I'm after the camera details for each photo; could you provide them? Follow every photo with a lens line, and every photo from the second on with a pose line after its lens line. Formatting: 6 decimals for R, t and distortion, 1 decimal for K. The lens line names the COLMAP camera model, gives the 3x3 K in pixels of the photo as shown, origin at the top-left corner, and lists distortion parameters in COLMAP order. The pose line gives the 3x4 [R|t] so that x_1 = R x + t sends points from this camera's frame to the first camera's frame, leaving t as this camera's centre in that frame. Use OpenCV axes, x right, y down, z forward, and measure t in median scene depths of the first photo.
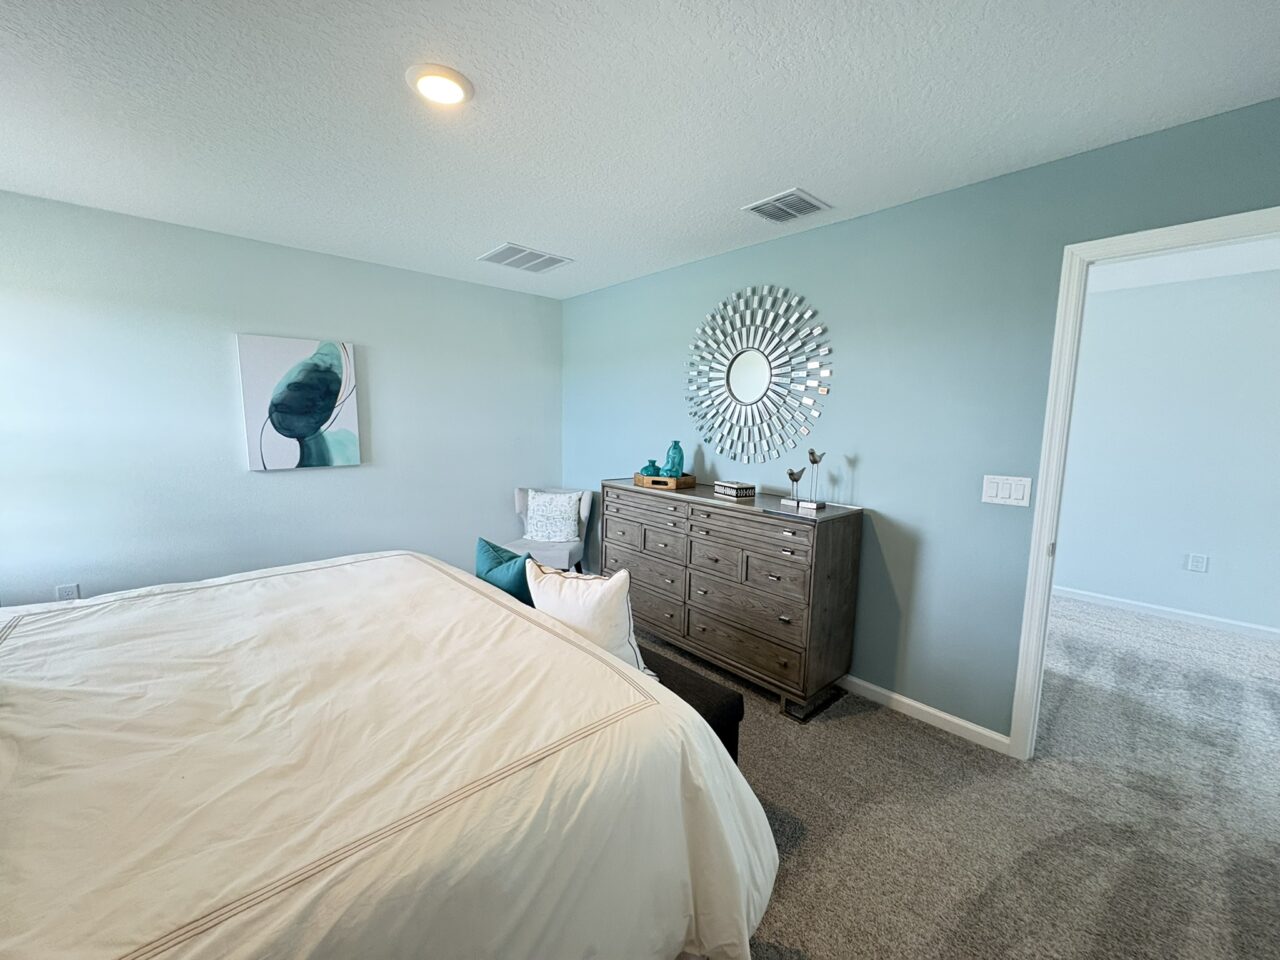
lens RADIAL K [[509.0, 0, 639.8], [0, 509.0, 479.2], [0, 0, 1]] dist [0.004620, -0.000185]
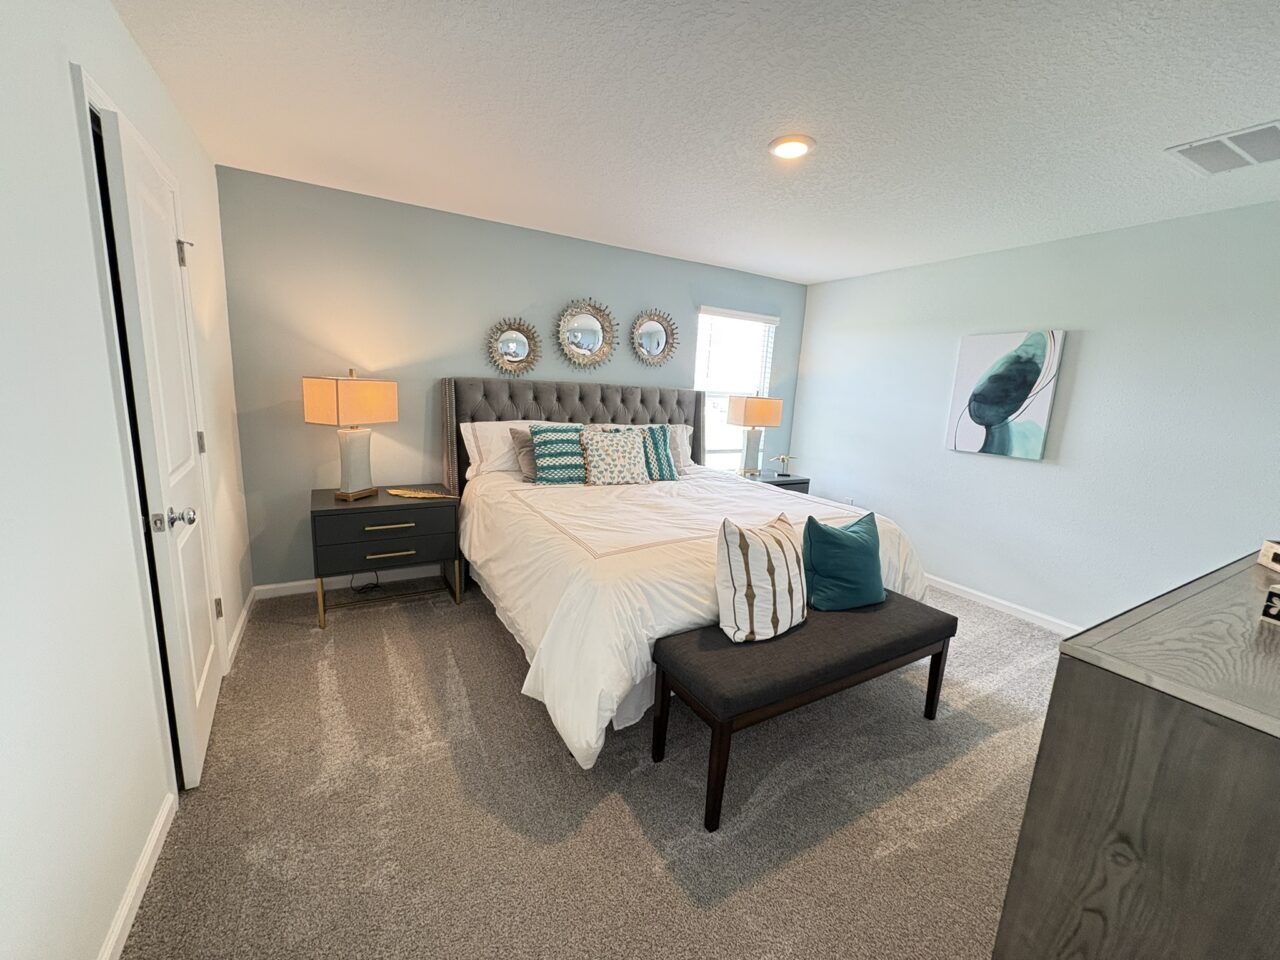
lens RADIAL K [[509.0, 0, 639.2], [0, 509.0, 479.7], [0, 0, 1]] dist [0.004620, -0.000185]
pose [[-0.212660, 0.153266, -0.965031, 0.556290], [-0.175473, 0.965576, 0.192021, -0.048222], [0.961241, 0.210172, -0.178446, 0.501156]]
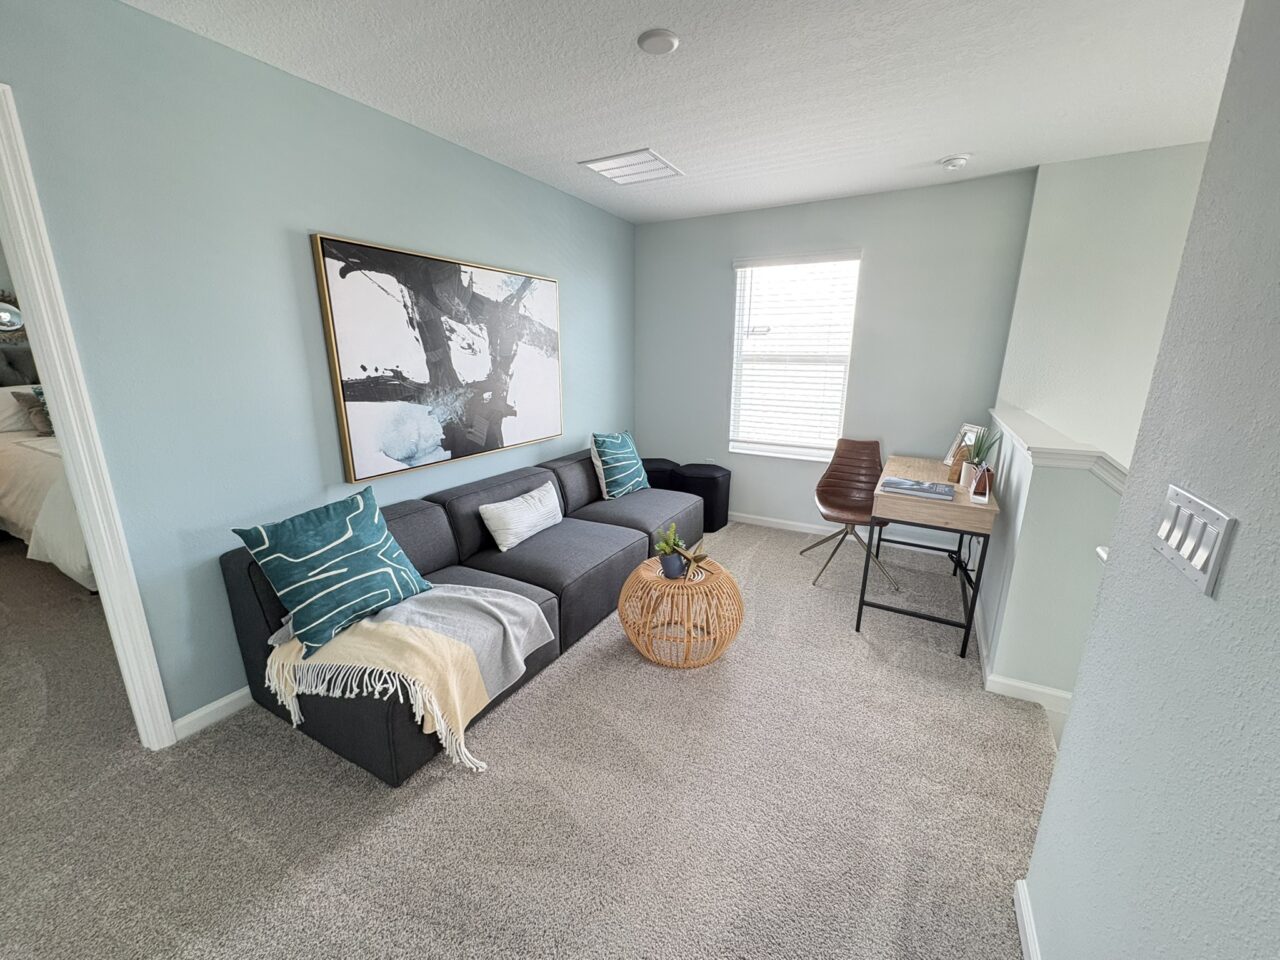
lens RADIAL K [[509.0, 0, 644.3], [0, 509.0, 487.3], [0, 0, 1]] dist [0.004620, -0.000185]
pose [[0.320500, 0.225925, -0.919912, 1.116055], [-0.129035, 0.972501, 0.193885, -0.099658], [0.938419, 0.056561, 0.340839, 0.954035]]
